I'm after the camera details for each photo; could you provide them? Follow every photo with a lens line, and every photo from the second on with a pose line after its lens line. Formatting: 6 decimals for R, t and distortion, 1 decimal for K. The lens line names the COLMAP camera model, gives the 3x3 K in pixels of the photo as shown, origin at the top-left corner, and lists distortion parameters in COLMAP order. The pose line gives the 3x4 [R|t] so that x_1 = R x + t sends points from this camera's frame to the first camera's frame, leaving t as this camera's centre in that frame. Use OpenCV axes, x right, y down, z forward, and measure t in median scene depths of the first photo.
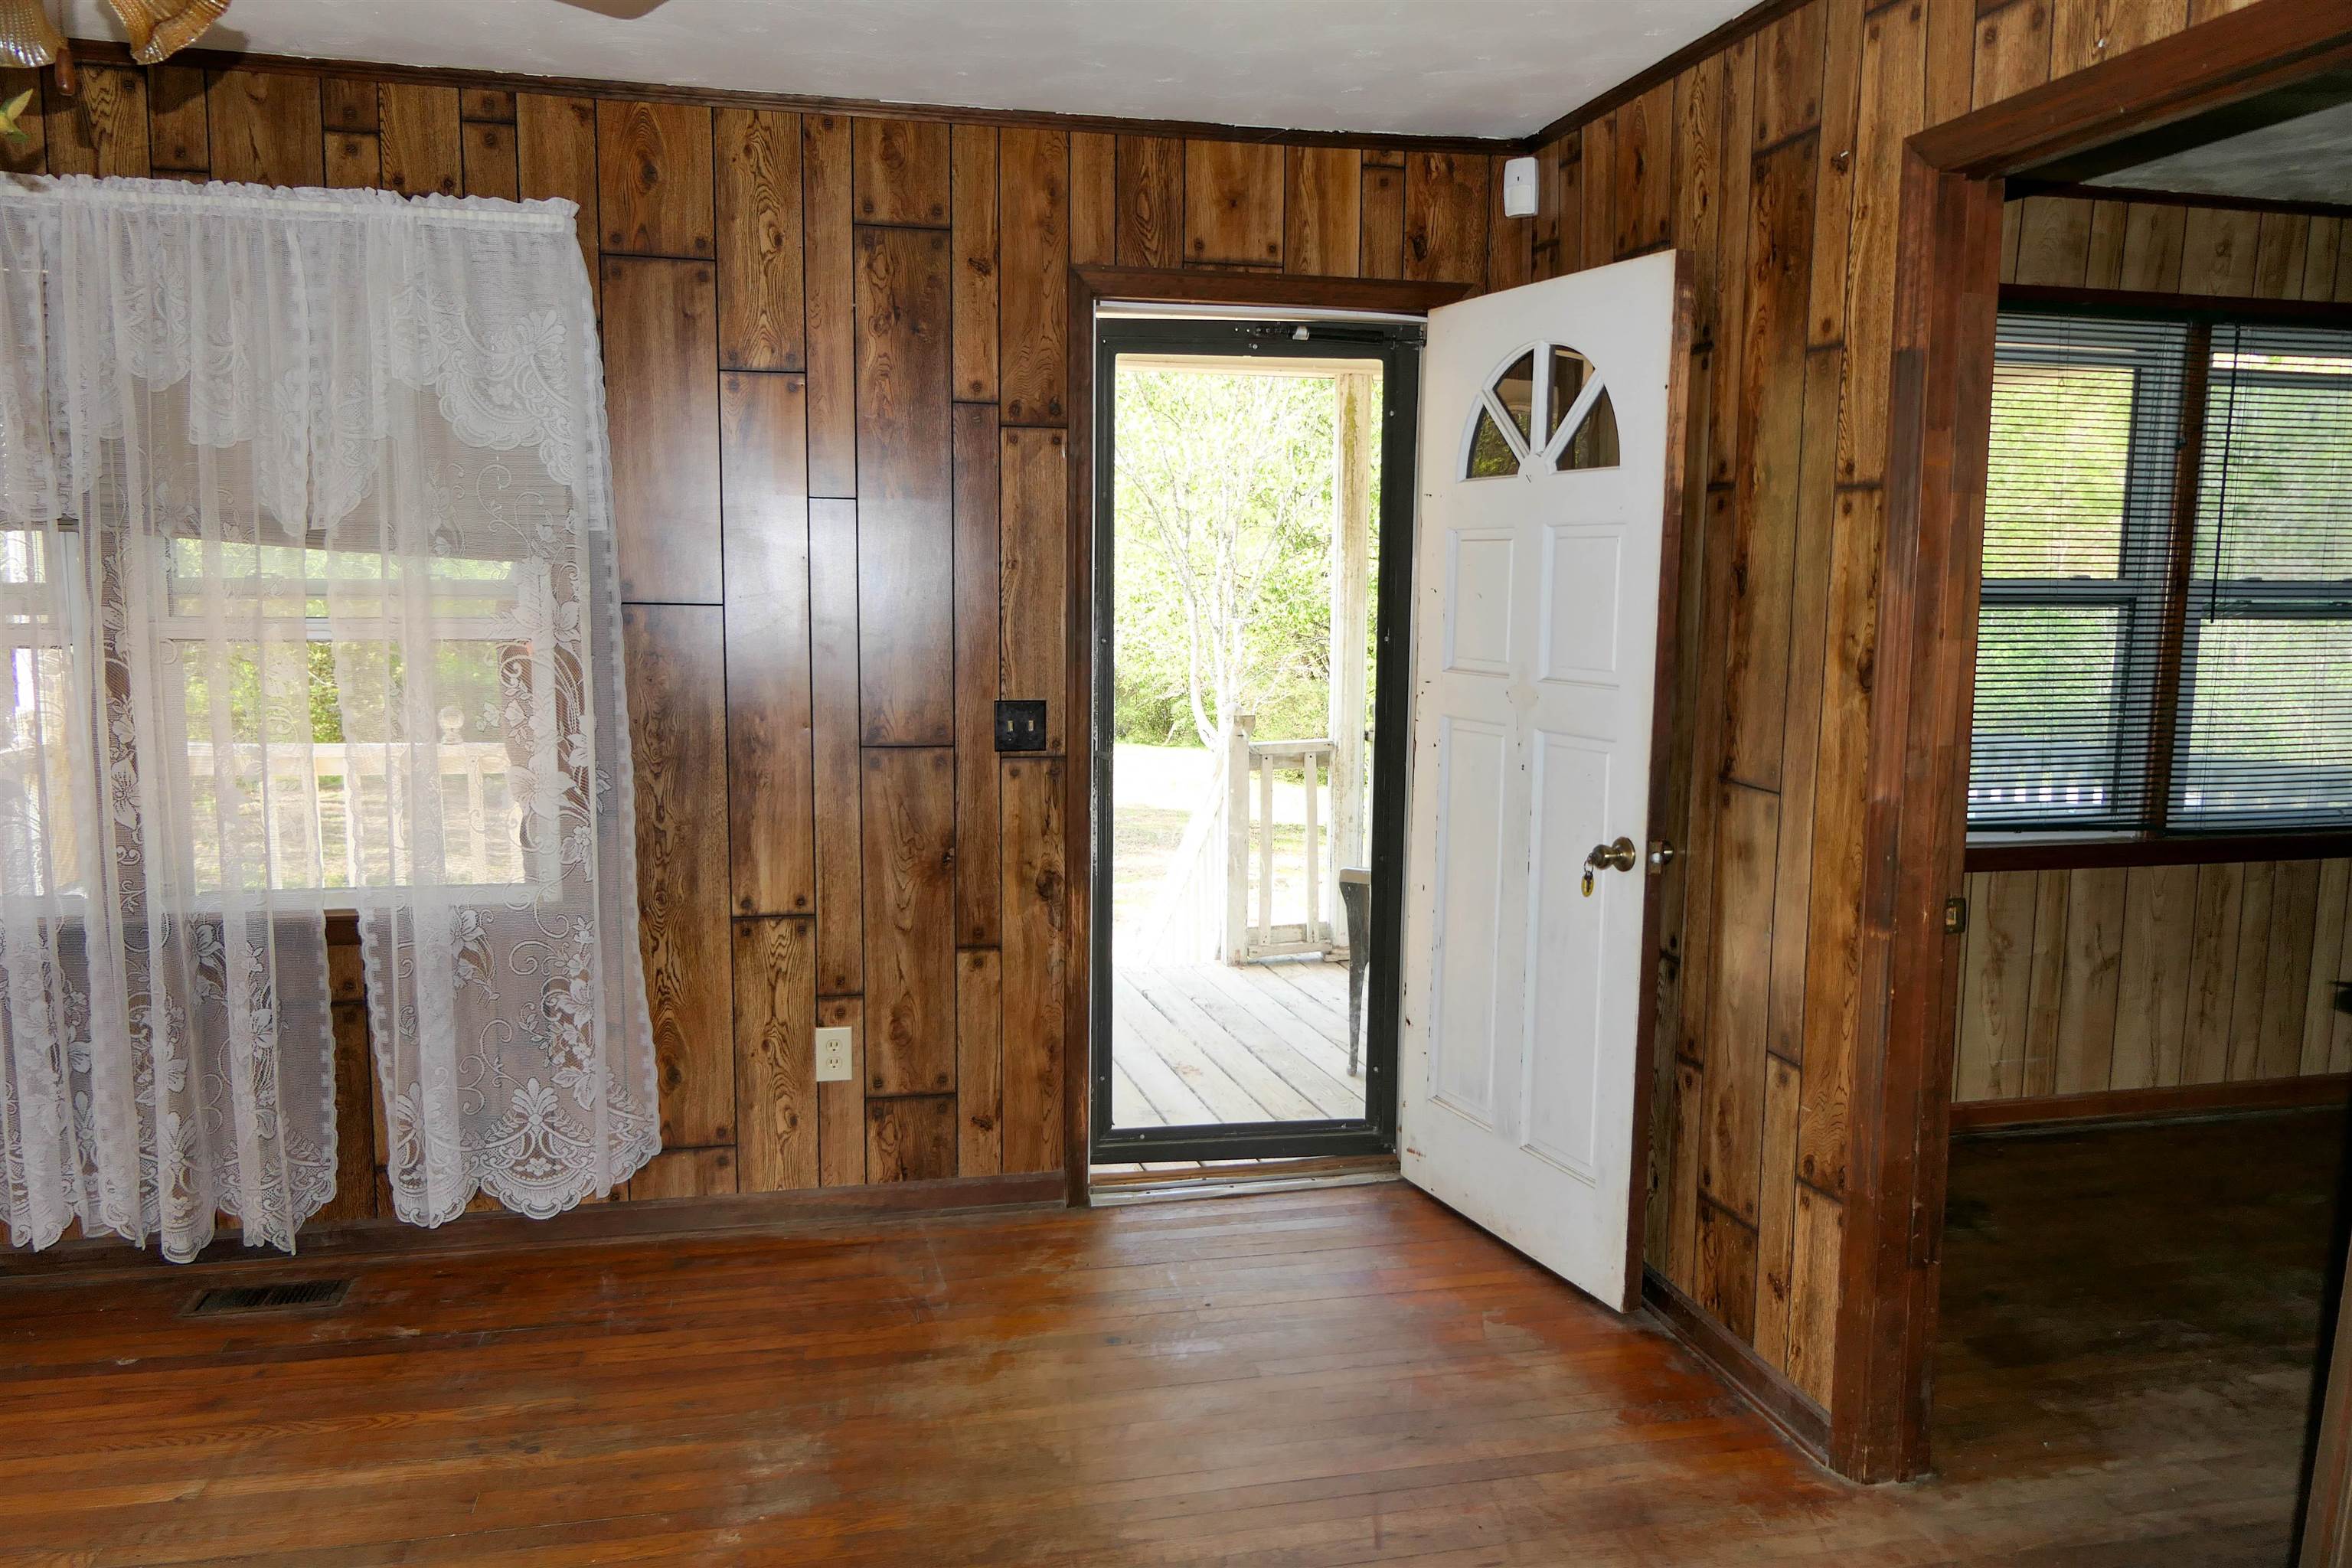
lens RADIAL K [[1673.8, 0, 1189.4], [0, 1673.8, 802.2], [0, 0, 1]] dist [-0.012065, 0.007652]
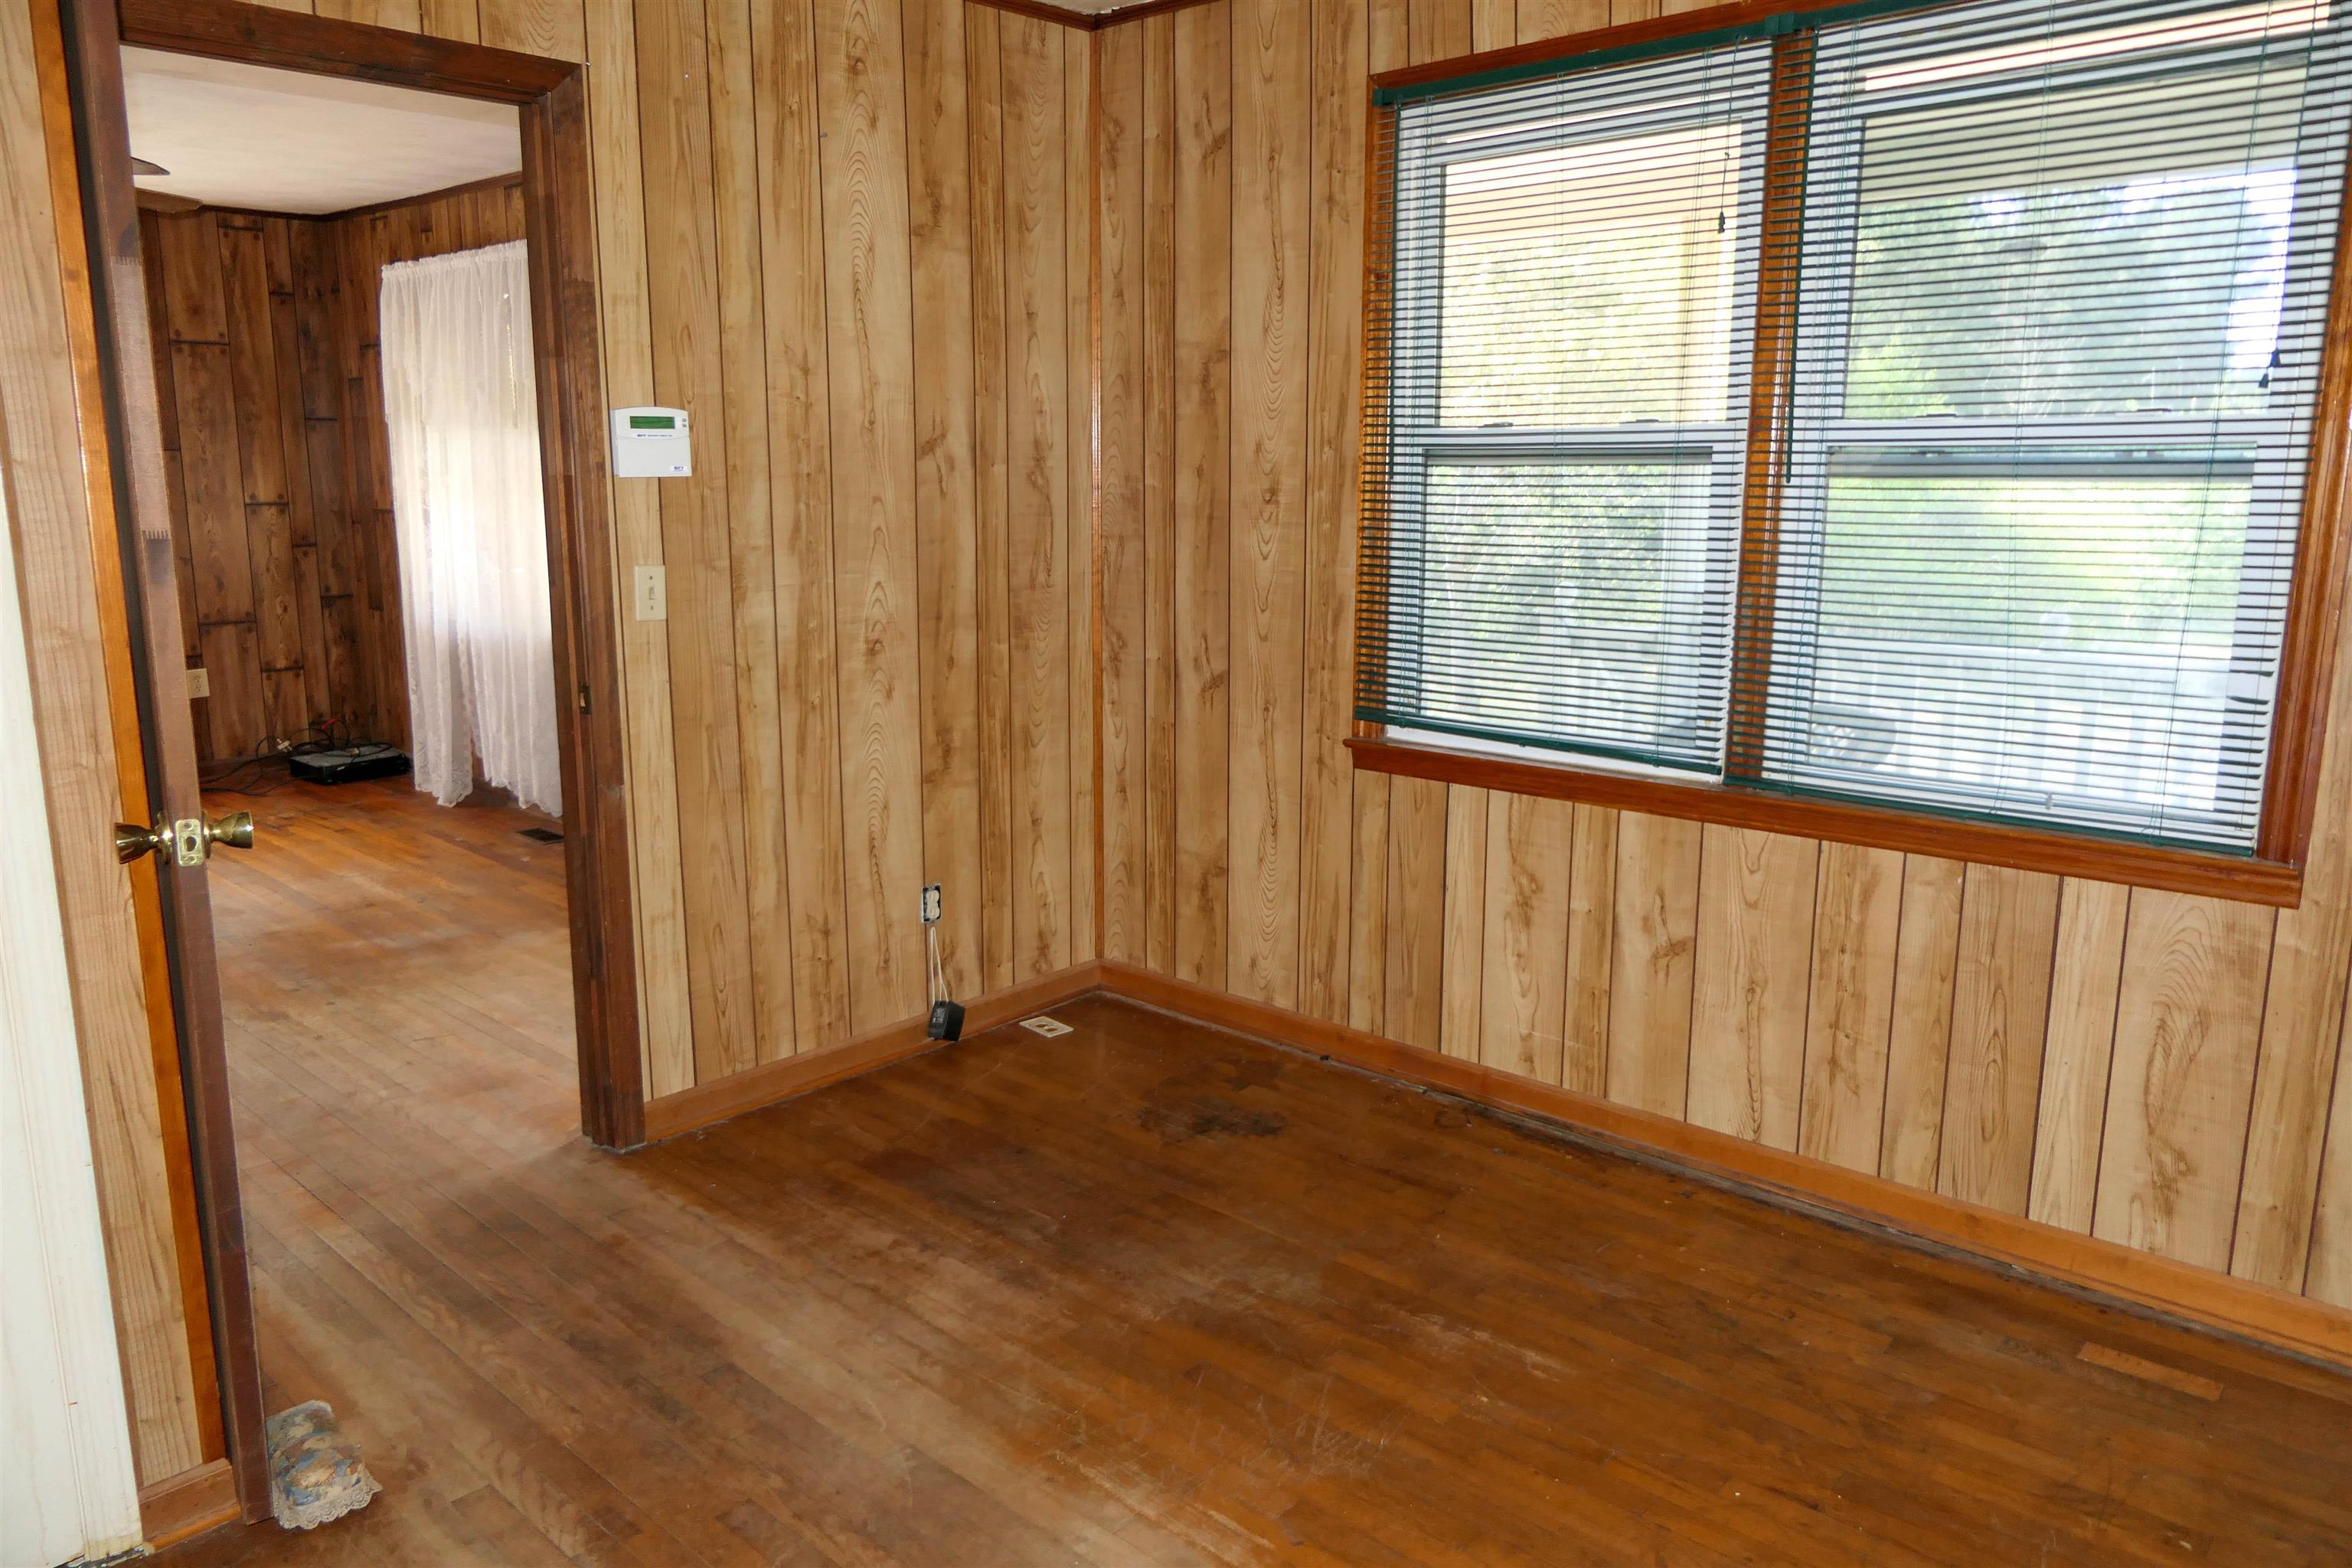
lens RADIAL K [[1673.8, 0, 1164.2], [0, 1673.8, 826.2], [0, 0, 1]] dist [-0.012065, 0.007652]
pose [[0.532334, 0.164044, -0.830488, 1.046358], [-0.104264, 0.986280, 0.127986, -0.028409], [0.840089, 0.018458, 0.542135, 0.408781]]
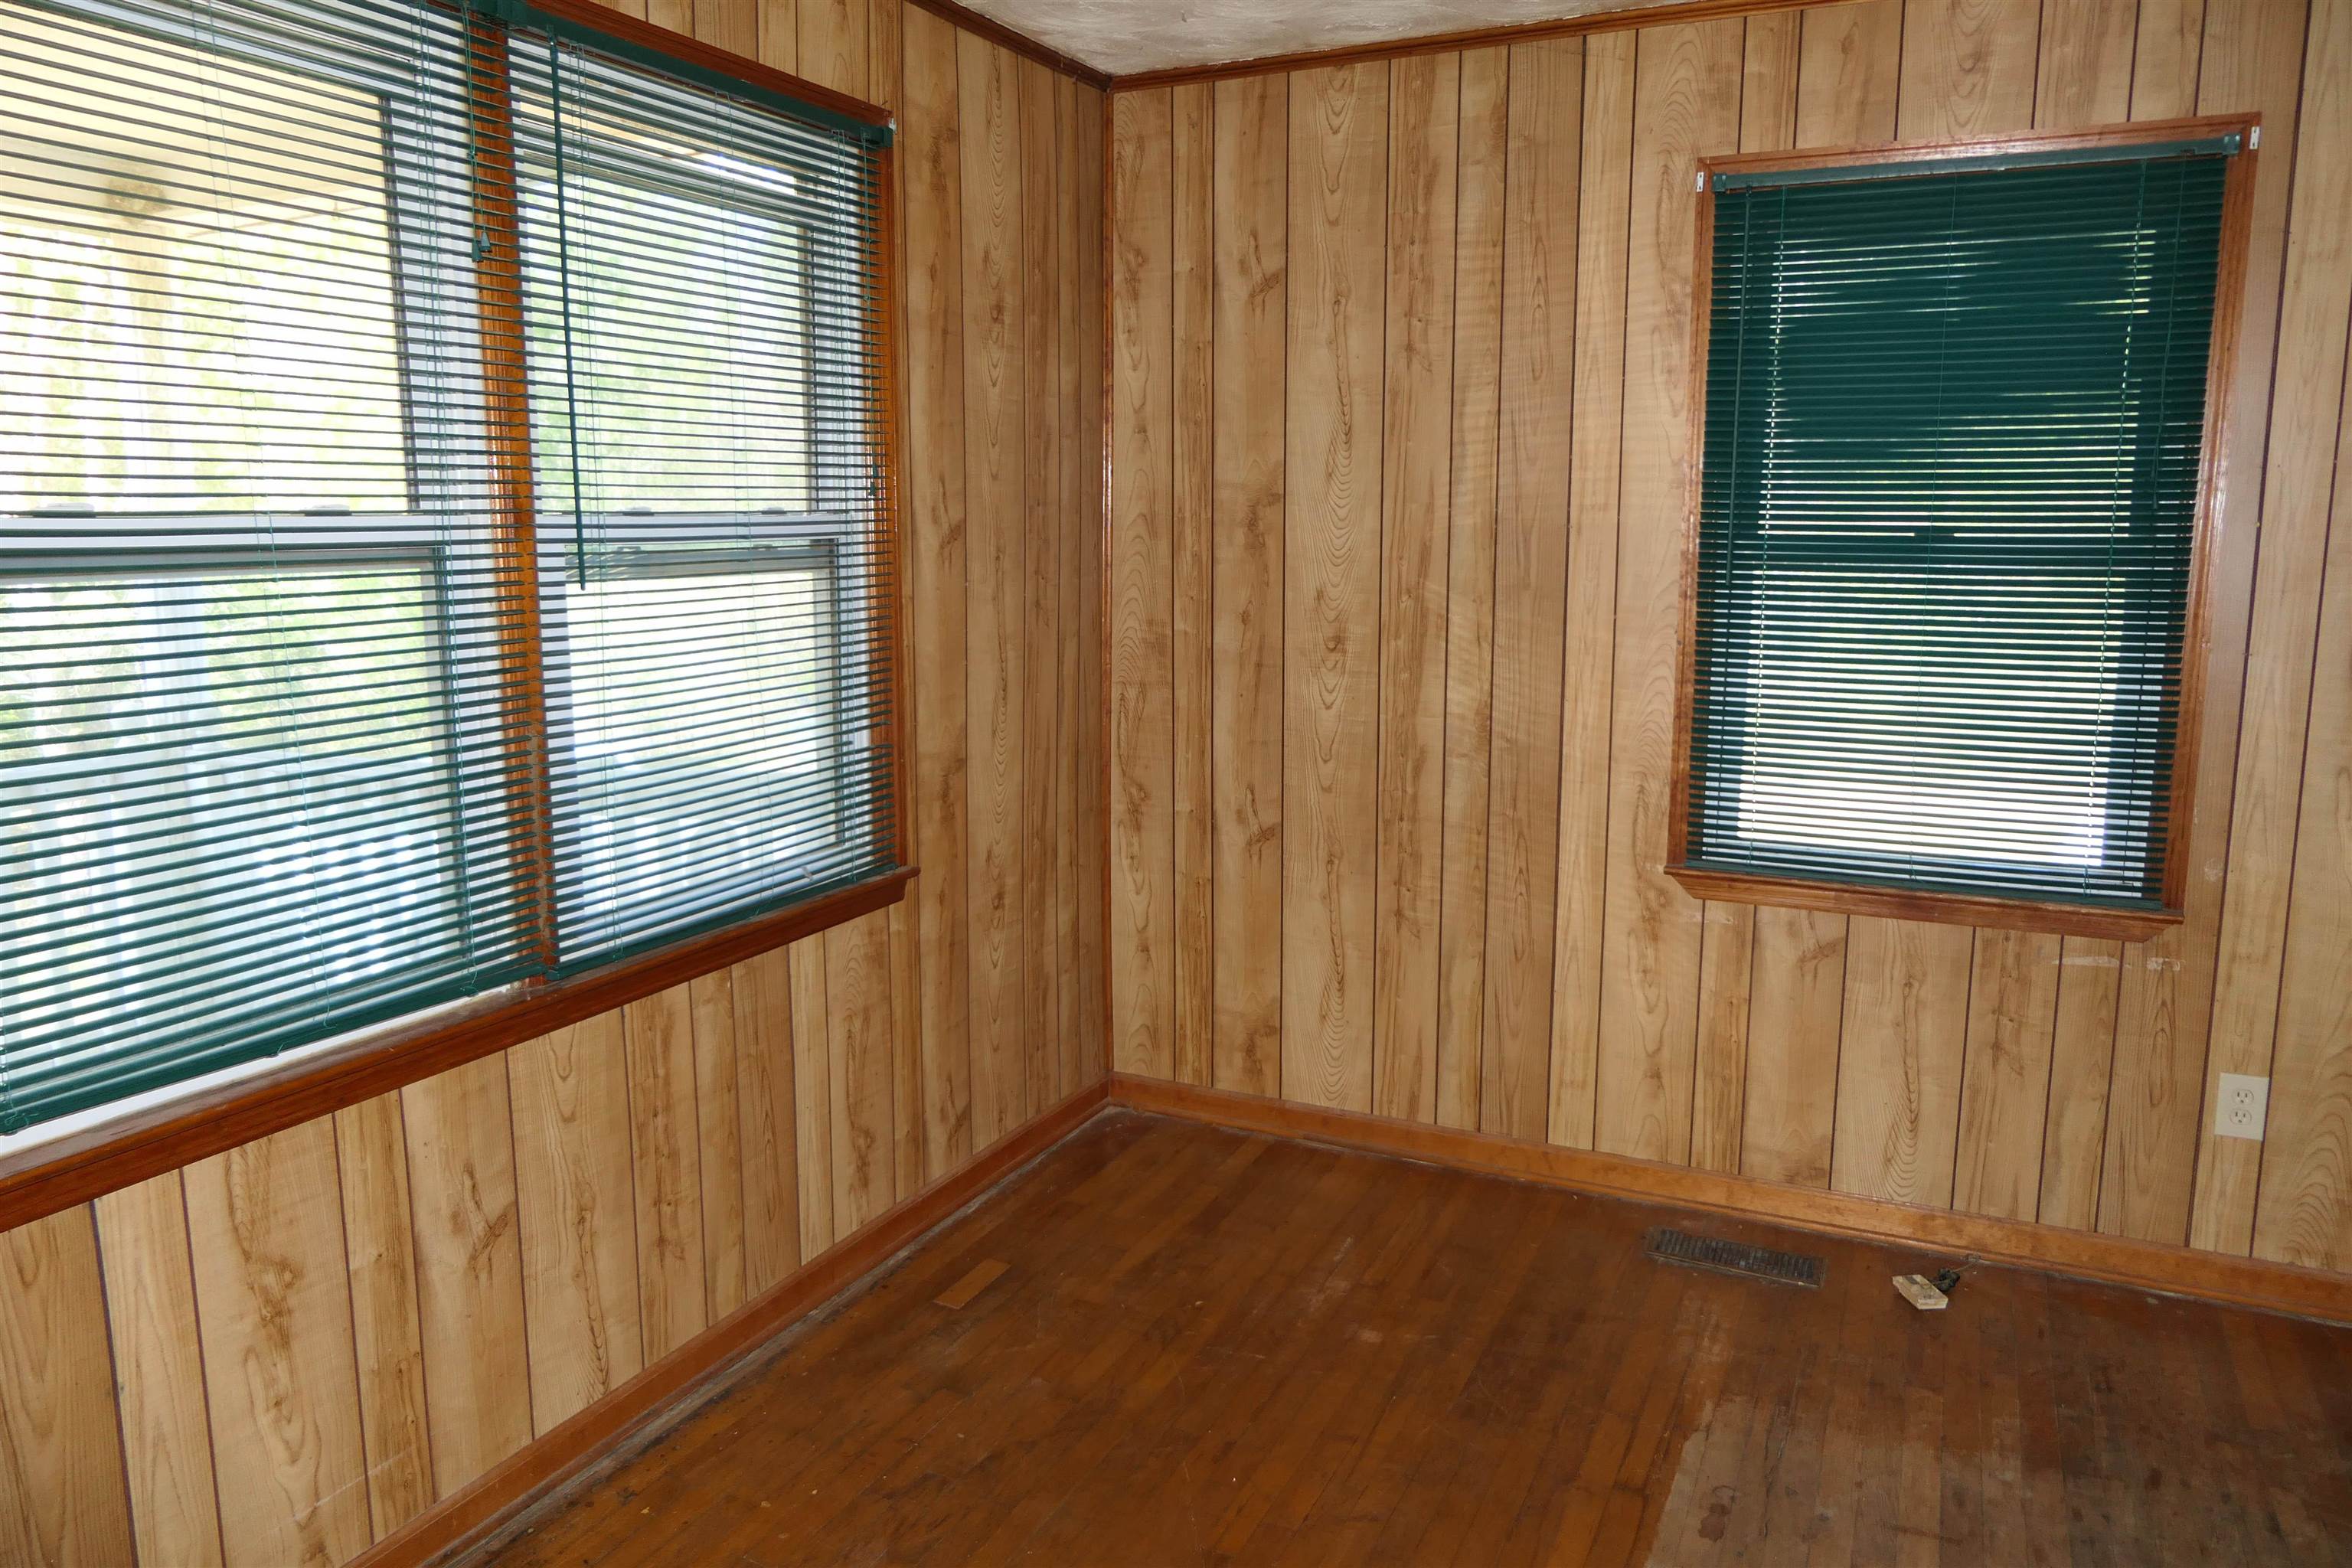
lens RADIAL K [[1673.8, 0, 1187.7], [0, 1673.8, 789.7], [0, 0, 1]] dist [-0.012065, 0.007652]
pose [[0.630665, -0.142575, 0.762846, 0.302456], [0.104268, 0.989634, 0.098760, -0.074557], [-0.769019, 0.017256, 0.638993, 0.485121]]
